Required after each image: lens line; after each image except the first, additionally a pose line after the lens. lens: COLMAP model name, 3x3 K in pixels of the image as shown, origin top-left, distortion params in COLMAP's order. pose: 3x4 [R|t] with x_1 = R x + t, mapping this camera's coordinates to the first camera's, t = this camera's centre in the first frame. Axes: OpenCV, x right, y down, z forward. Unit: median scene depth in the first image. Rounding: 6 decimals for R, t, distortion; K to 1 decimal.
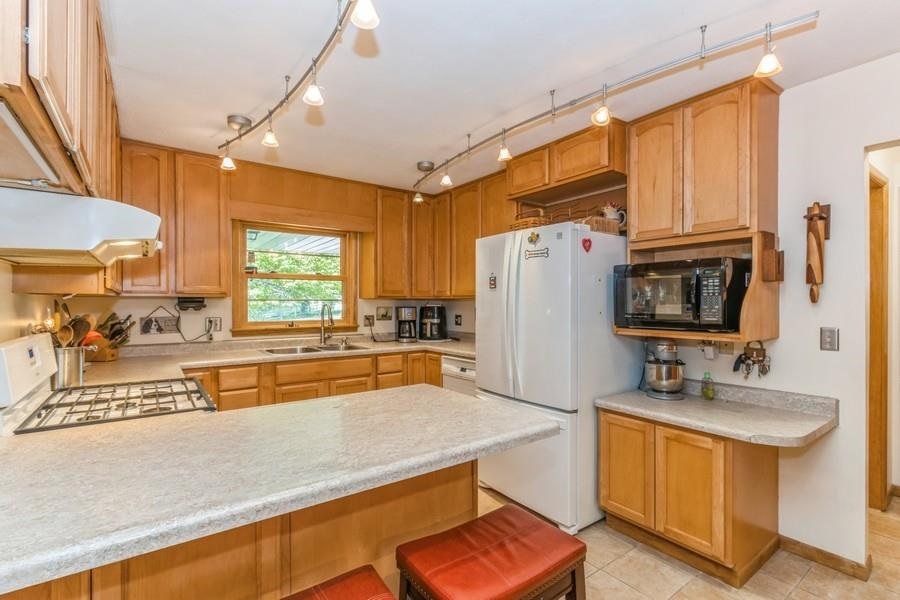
lens RADIAL K [[418.8, 0, 453.4], [0, 418.8, 301.8], [0, 0, 1]] dist [0.005440, 0.000056]
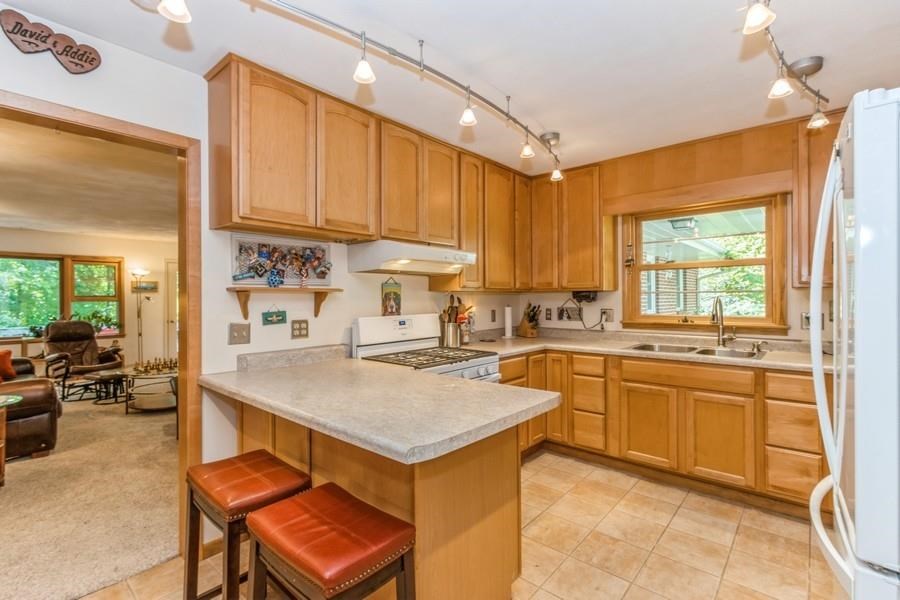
lens RADIAL K [[418.8, 0, 450.9], [0, 418.8, 297.6], [0, 0, 1]] dist [0.005440, 0.000056]
pose [[0.219717, 0.001102, -0.975563, 0.407527], [0.007578, 0.999967, 0.002836, 0.000880], [0.975534, -0.008016, 0.219701, 0.356910]]
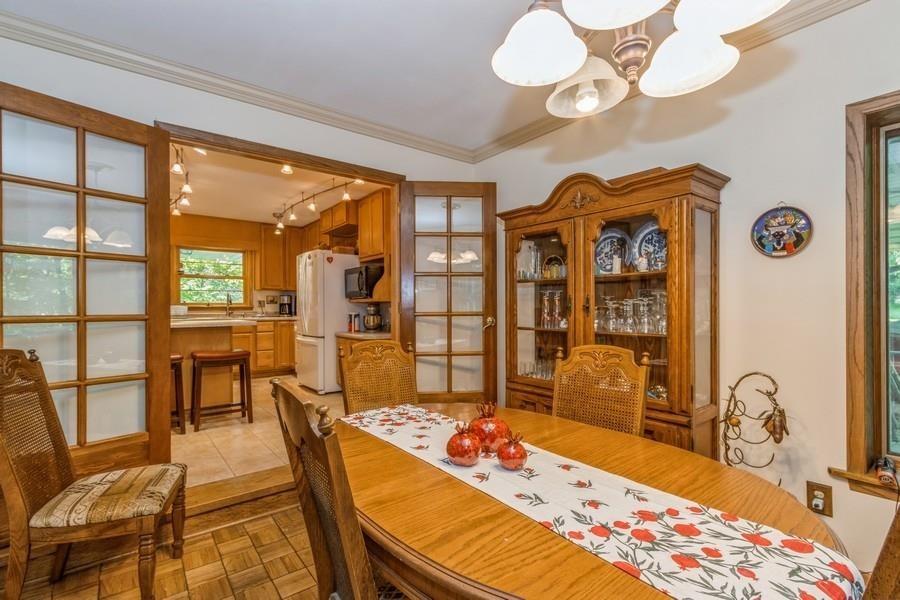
lens RADIAL K [[418.8, 0, 451.7], [0, 418.8, 304.4], [0, 0, 1]] dist [0.005440, 0.000056]
pose [[0.999779, -0.002613, 0.020882, 0.631695], [0.002814, 0.999950, -0.009609, 0.080528], [-0.020856, 0.009666, 0.999736, -0.811653]]
